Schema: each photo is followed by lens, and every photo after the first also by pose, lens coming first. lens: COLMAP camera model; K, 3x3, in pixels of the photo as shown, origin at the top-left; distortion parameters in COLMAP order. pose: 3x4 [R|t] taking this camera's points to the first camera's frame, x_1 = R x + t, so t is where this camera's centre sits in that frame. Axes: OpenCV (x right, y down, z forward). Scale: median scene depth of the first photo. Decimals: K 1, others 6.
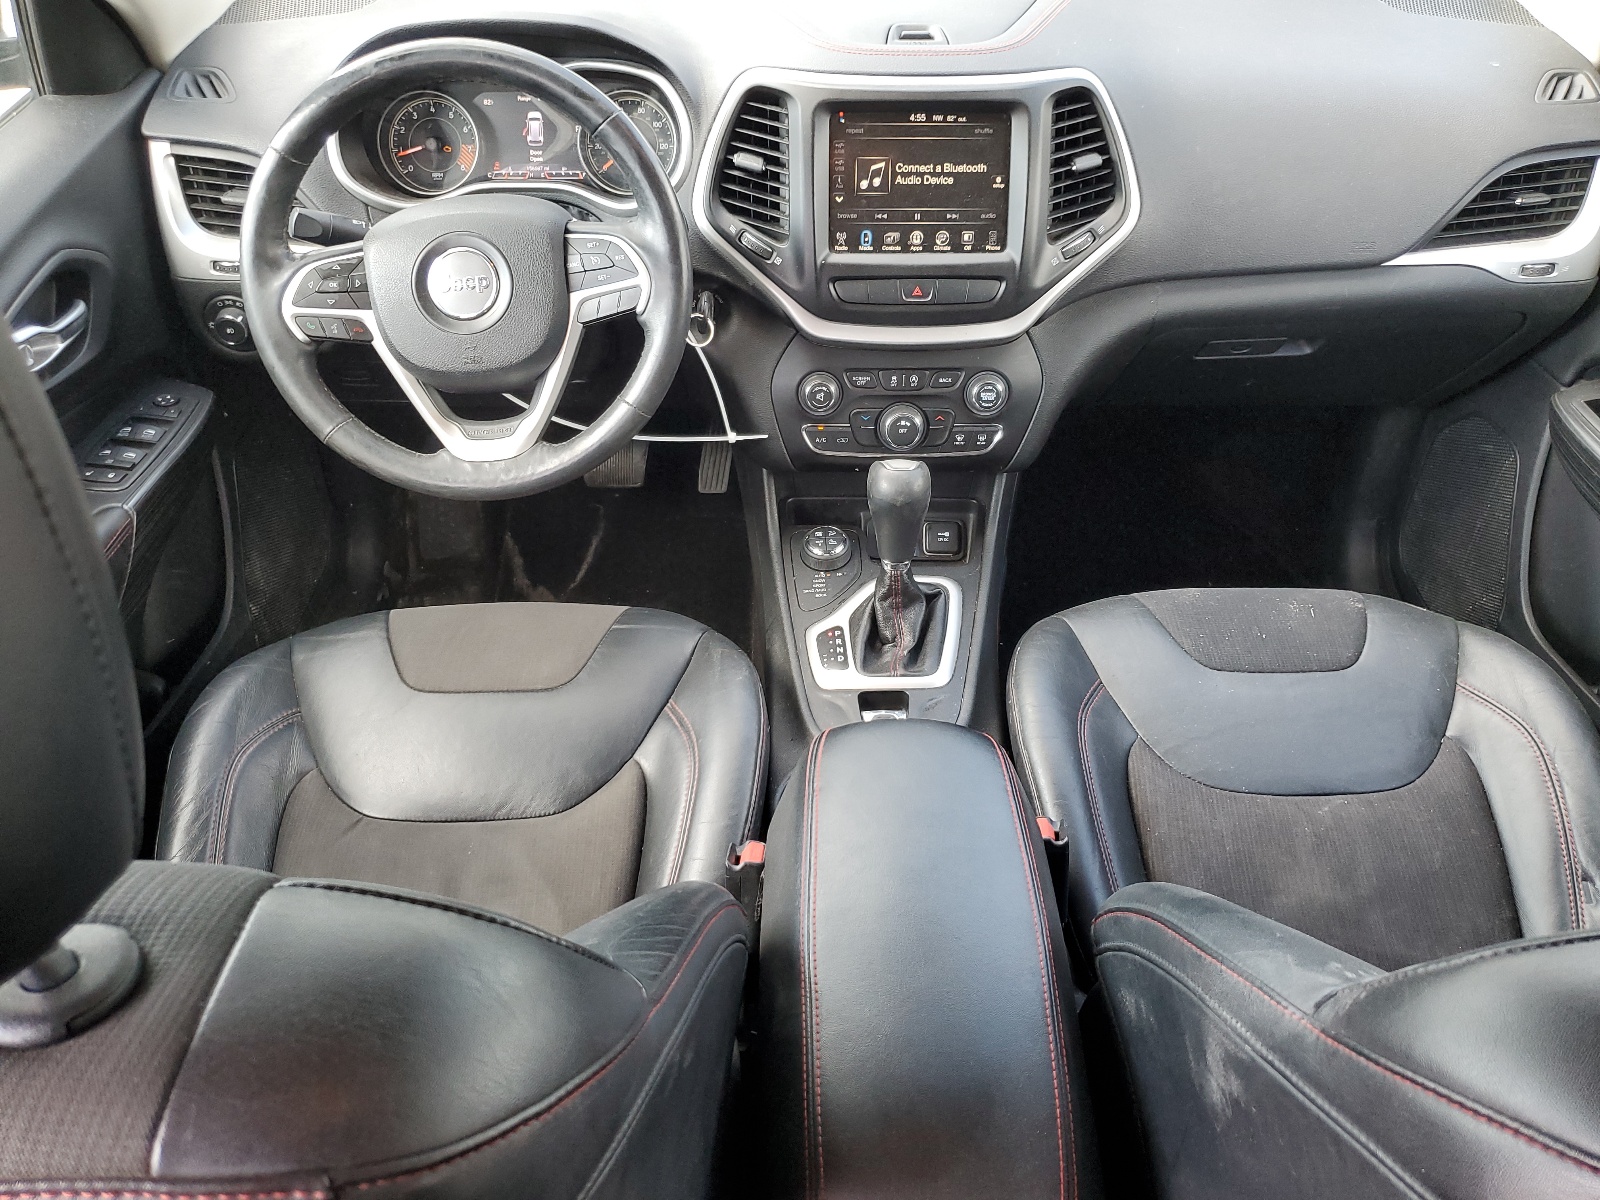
lens RADIAL K [[1233.0, 0, 805.4], [0, 1233.0, 597.7], [0, 0, 1]] dist [-0.003302, -0.010805]
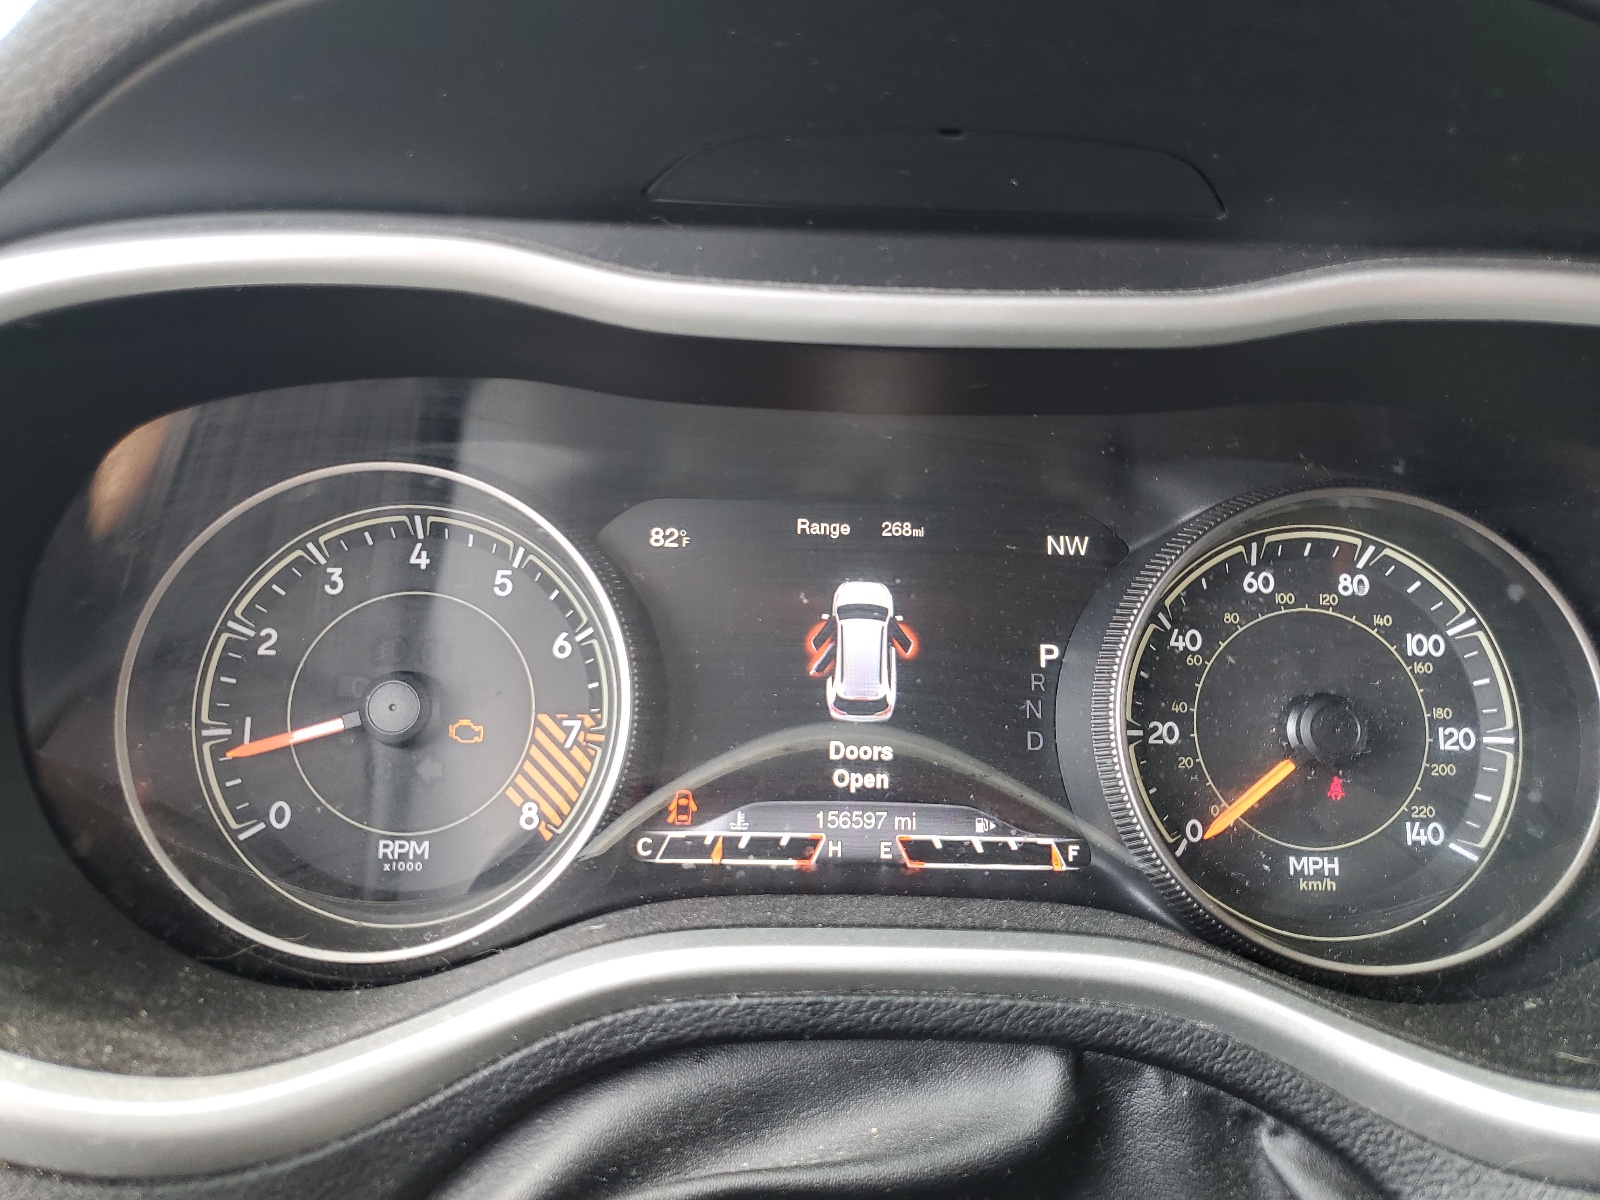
lens RADIAL K [[1233.0, 0, 799.1], [0, 1233.0, 598.0], [0, 0, 1]] dist [-0.003302, -0.010805]
pose [[0.999113, 0.024075, -0.034557, -0.224072], [-0.035197, 0.927884, -0.371204, -0.305733], [0.023129, 0.372091, 0.927908, 0.787278]]
